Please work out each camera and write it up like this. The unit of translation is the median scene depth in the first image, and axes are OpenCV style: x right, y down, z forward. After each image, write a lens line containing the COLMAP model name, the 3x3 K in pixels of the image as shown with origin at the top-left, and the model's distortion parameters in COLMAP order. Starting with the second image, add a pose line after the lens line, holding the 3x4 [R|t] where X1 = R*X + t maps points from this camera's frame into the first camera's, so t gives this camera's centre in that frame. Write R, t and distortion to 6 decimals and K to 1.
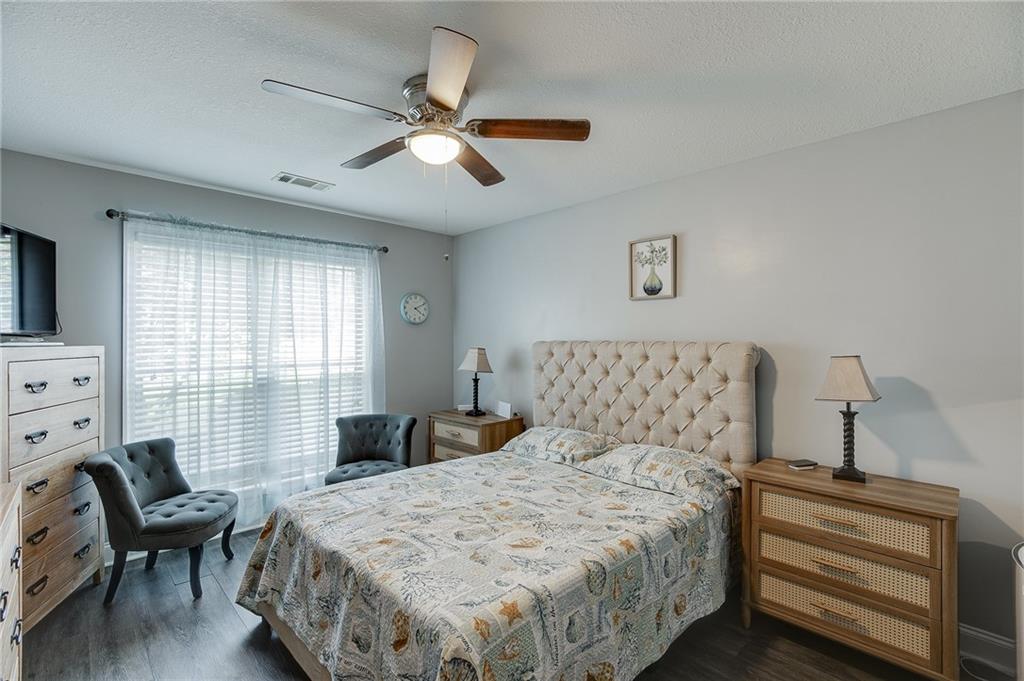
lens RADIAL K [[462.3, 0, 516.4], [0, 462.3, 335.9], [0, 0, 1]] dist [-0.019220, 0.009003]
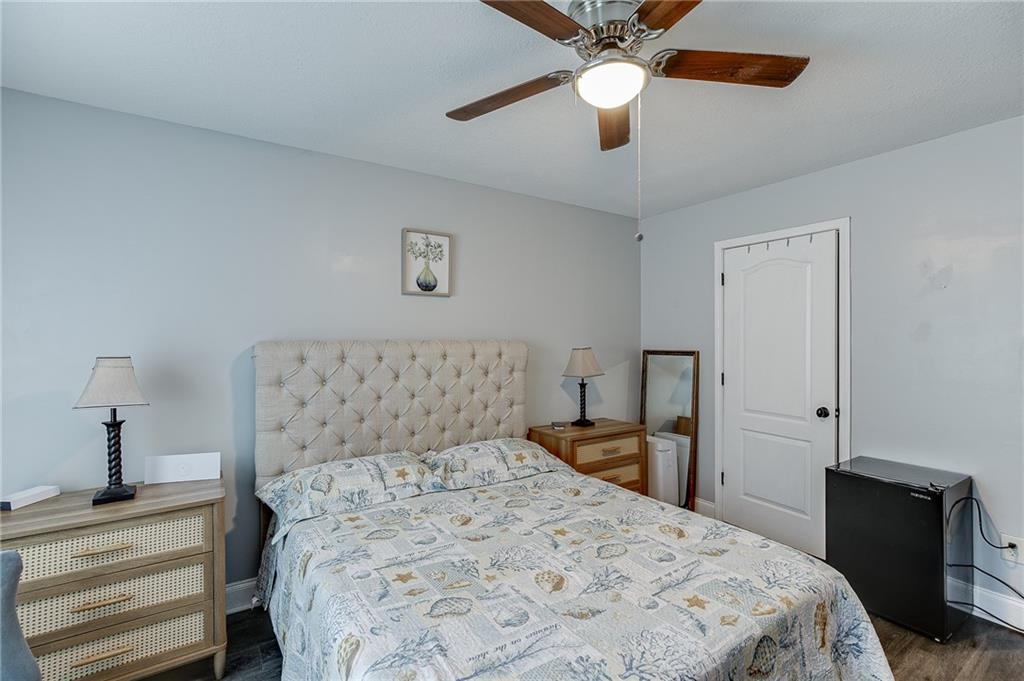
lens RADIAL K [[465.7, 0, 529.4], [0, 465.7, 333.7], [0, 0, 1]] dist [0.020352, -0.000060]
pose [[0.159439, 0.012528, 0.987128, -0.617406], [-0.005889, 0.999914, -0.011740, 0.008816], [-0.987190, -0.003941, 0.159499, 0.642665]]
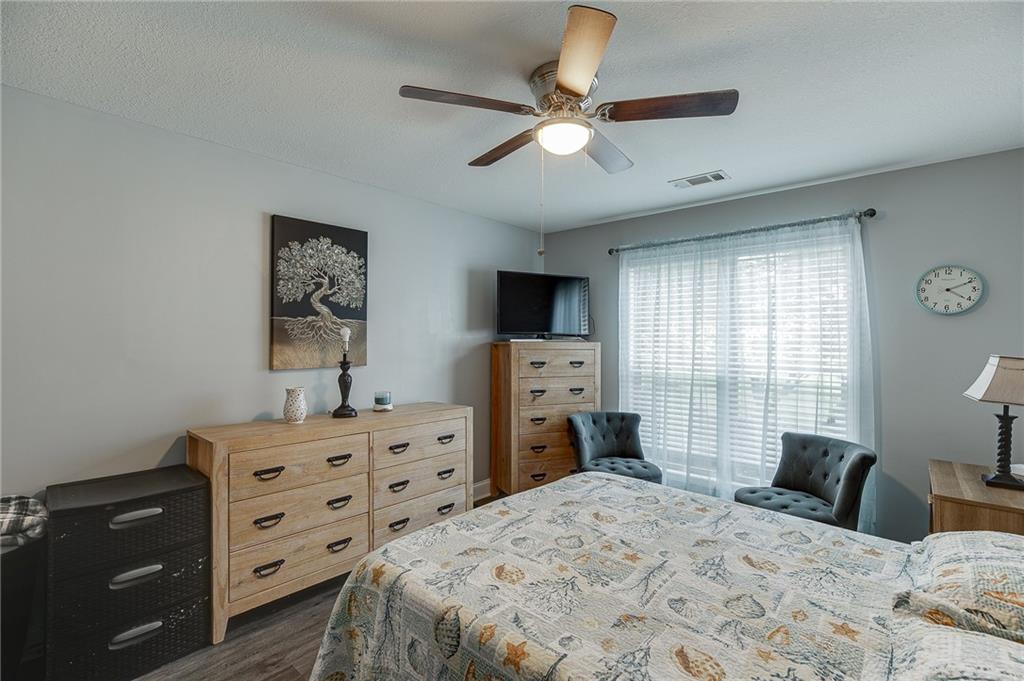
lens RADIAL K [[465.7, 0, 529.4], [0, 465.7, 333.7], [0, 0, 1]] dist [0.020352, -0.000060]
pose [[0.100864, -0.009394, -0.994856, 0.499072], [0.001467, 0.999956, -0.009294, 0.006250], [0.994899, -0.000522, 0.100873, 0.528673]]
